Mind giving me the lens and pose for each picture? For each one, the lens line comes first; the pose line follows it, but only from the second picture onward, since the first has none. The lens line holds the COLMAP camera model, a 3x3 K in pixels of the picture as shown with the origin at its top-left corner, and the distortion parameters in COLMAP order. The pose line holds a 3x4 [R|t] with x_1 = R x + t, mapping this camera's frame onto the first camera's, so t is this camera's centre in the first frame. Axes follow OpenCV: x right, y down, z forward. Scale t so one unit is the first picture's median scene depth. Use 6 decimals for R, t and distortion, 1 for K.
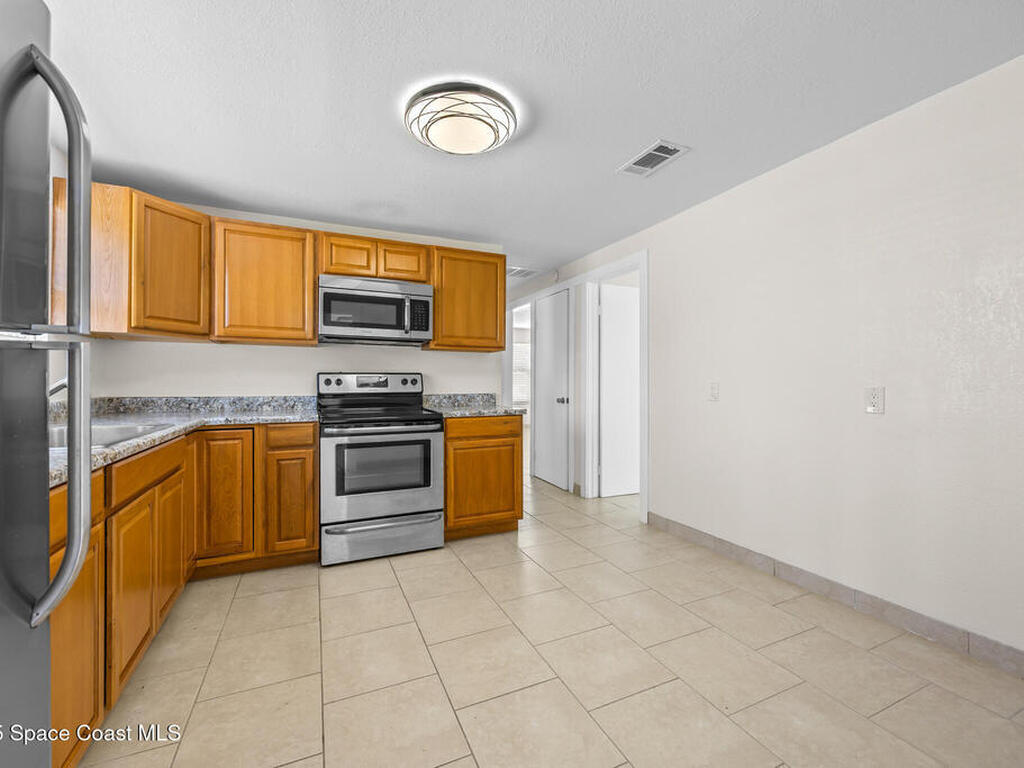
lens RADIAL K [[441.5, 0, 512.0], [0, 441.5, 384.0], [0, 0, 1]] dist [-0.000370, -0.000451]
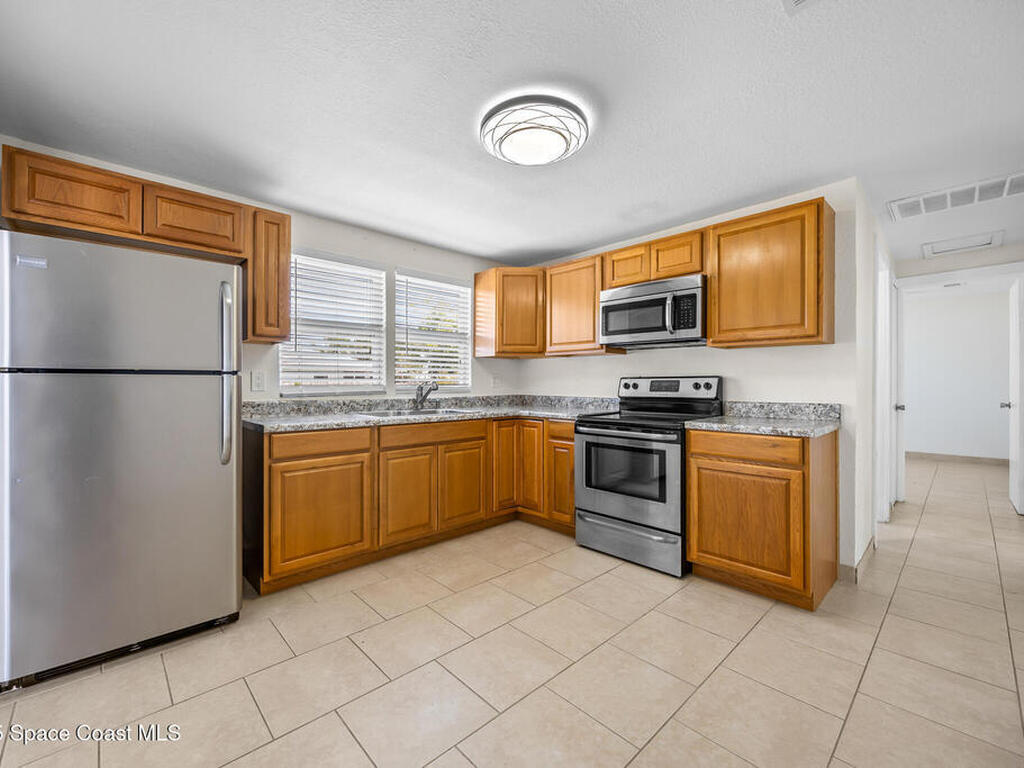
lens RADIAL K [[441.5, 0, 512.0], [0, 441.5, 384.0], [0, 0, 1]] dist [-0.000370, -0.000451]
pose [[0.328703, 0.001416, -0.944432, 0.540785], [-0.005808, 0.999983, -0.000522, -0.007578], [0.944416, 0.005657, 0.328705, 0.395363]]
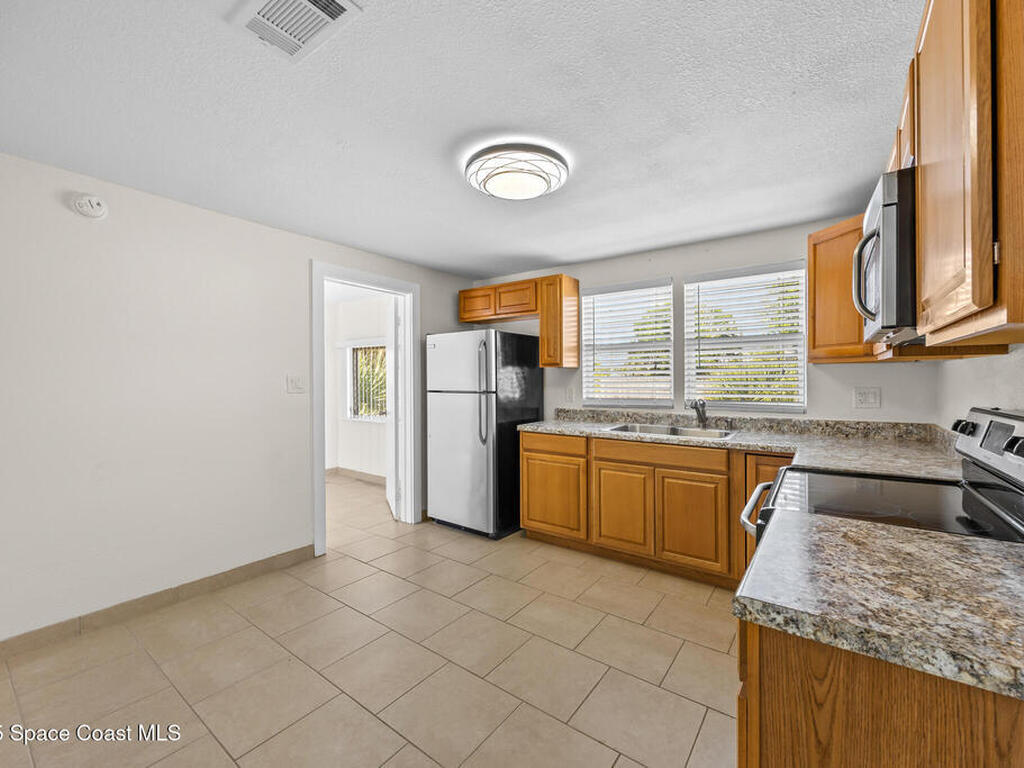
lens RADIAL K [[436.1, 0, 498.0], [0, 436.1, 380.8], [0, 0, 1]] dist [0.000150, -0.000042]
pose [[-0.878337, 0.004528, -0.478020, 0.281470], [0.000613, 0.999965, 0.008346, -0.061789], [0.478041, 0.007038, -0.878309, 1.229897]]
